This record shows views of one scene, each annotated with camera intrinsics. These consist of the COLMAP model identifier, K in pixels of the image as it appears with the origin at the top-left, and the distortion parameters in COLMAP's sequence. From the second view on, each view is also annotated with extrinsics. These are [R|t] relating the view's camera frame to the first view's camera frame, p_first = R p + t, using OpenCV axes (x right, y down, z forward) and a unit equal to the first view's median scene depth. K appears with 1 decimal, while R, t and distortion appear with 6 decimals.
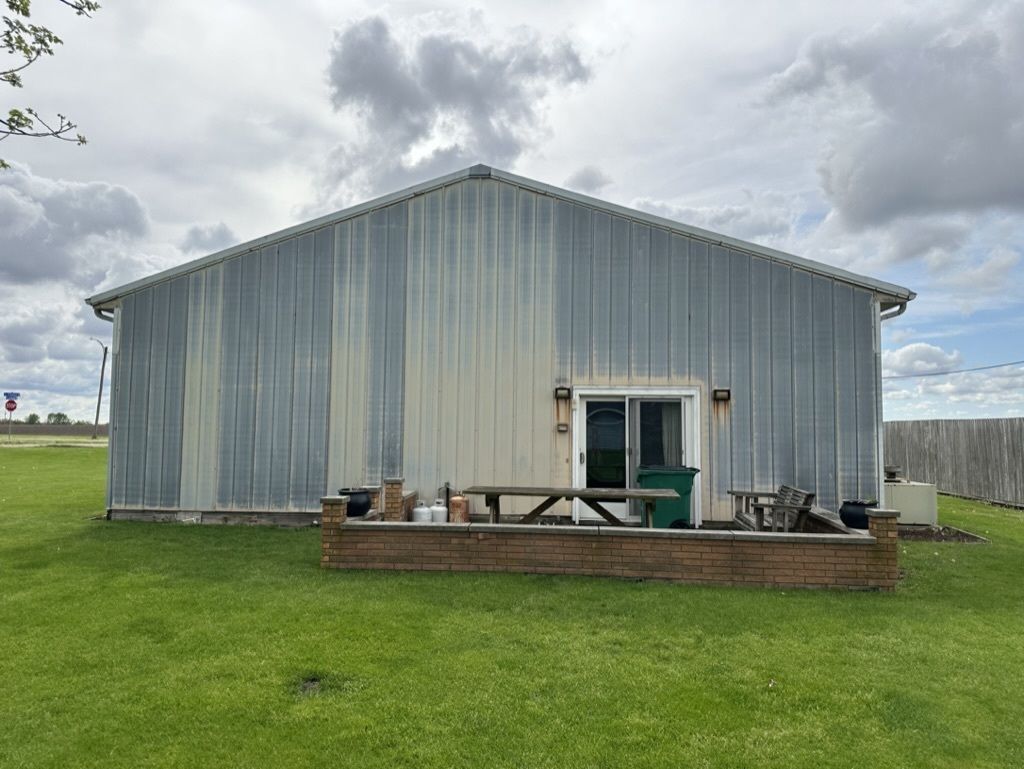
lens RADIAL K [[718.1, 0, 512.0], [0, 718.1, 384.5], [0, 0, 1]] dist [0.138537, -0.202012]
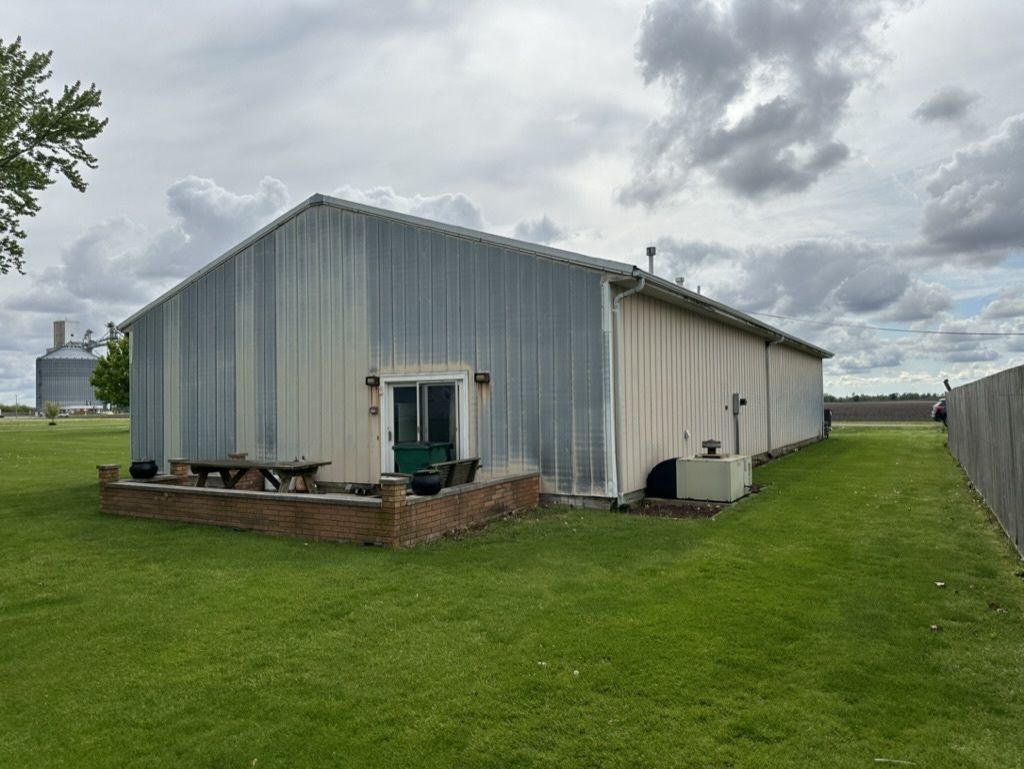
lens RADIAL K [[718.1, 0, 512.0], [0, 718.1, 384.5], [0, 0, 1]] dist [0.138537, -0.202012]
pose [[0.905457, -0.034016, -0.423073, 0.782307], [0.047217, 0.998669, 0.020757, 0.003996], [0.421804, -0.038771, 0.905858, 0.025437]]
